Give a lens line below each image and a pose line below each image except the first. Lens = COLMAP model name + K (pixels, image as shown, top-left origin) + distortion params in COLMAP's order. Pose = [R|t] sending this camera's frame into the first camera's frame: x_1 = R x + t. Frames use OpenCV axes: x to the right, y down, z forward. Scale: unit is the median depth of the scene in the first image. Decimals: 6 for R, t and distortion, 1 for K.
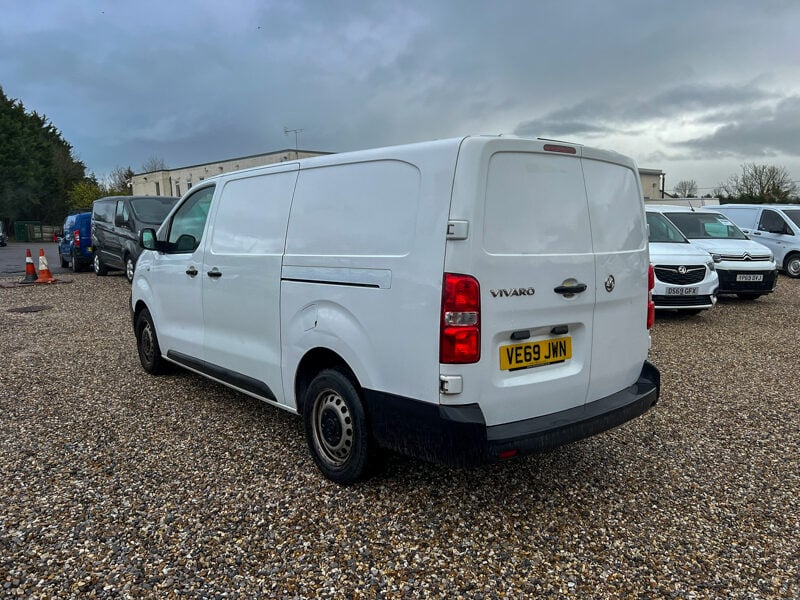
lens RADIAL K [[595.5, 0, 404.4], [0, 595.5, 301.3], [0, 0, 1]] dist [0.064446, -0.063696]
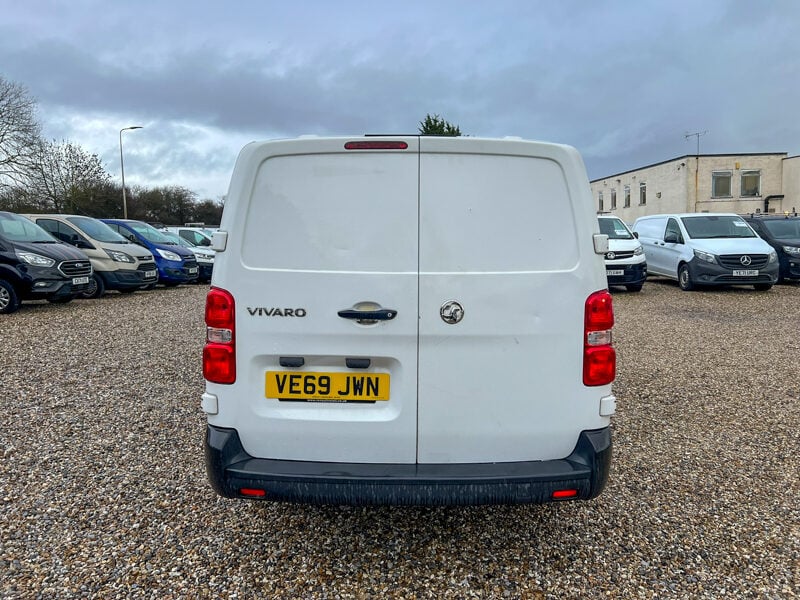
lens RADIAL K [[597.9, 0, 403.2], [0, 597.9, 286.4], [0, 0, 1]] dist [0.020514, -0.006972]
pose [[0.771218, 0.046291, -0.634886, 0.839901], [-0.075656, 0.996949, -0.019213, -0.046774], [0.632060, 0.062851, 0.772367, 0.402775]]
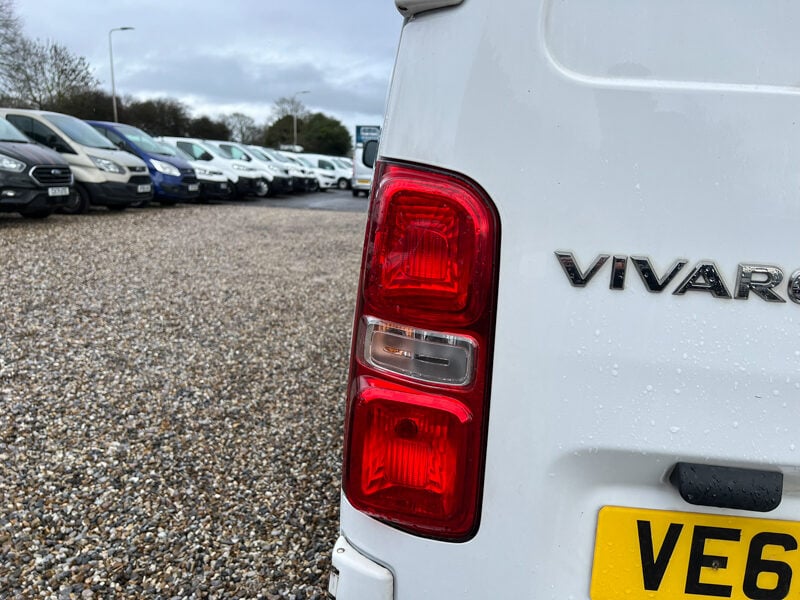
lens RADIAL K [[604.5, 0, 400.0], [0, 604.5, 300.0], [0, 0, 1]] dist [0.054592, -0.071711]
pose [[0.765132, 0.165320, -0.622288, 0.222052], [-0.120951, 0.986174, 0.113277, -0.017551], [0.632411, -0.011405, 0.774549, 0.730612]]
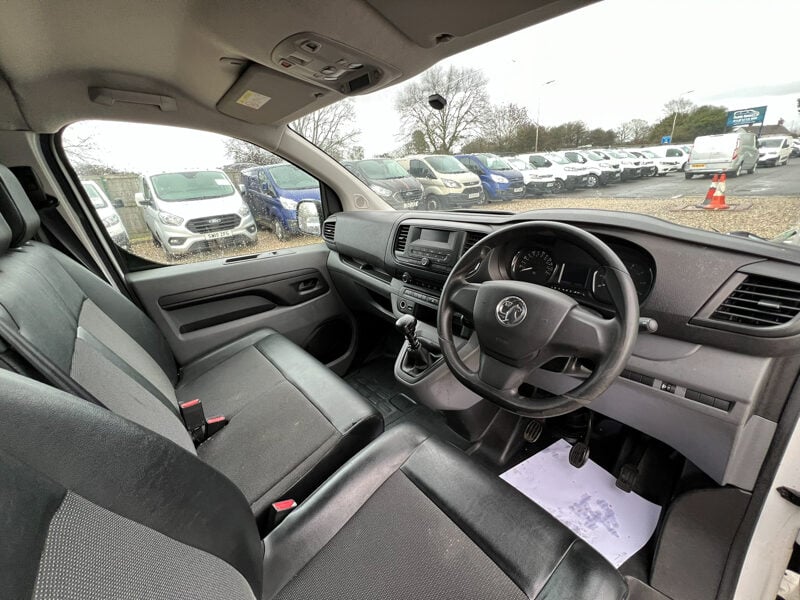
lens RADIAL K [[322.9, 0, 397.1], [0, 322.9, 292.5], [0, 0, 1]] dist [-0.002045, 0.000096]
pose [[0.022468, 0.344429, -0.938543, -0.130849], [-0.046487, 0.938125, 0.343163, -0.272729], [0.998666, 0.035920, 0.037089, 1.940636]]
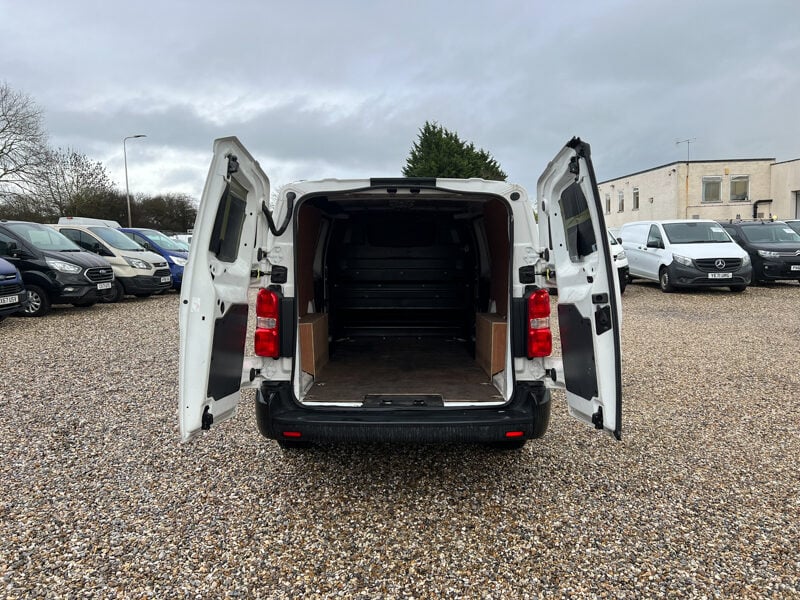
lens RADIAL K [[597.9, 0, 403.2], [0, 597.9, 286.4], [0, 0, 1]] dist [0.020514, -0.006972]
pose [[0.771507, 0.037595, -0.635110, 1.060969], [-0.070344, 0.997173, -0.026425, -0.033138], [0.632321, 0.065063, 0.771970, 0.149269]]
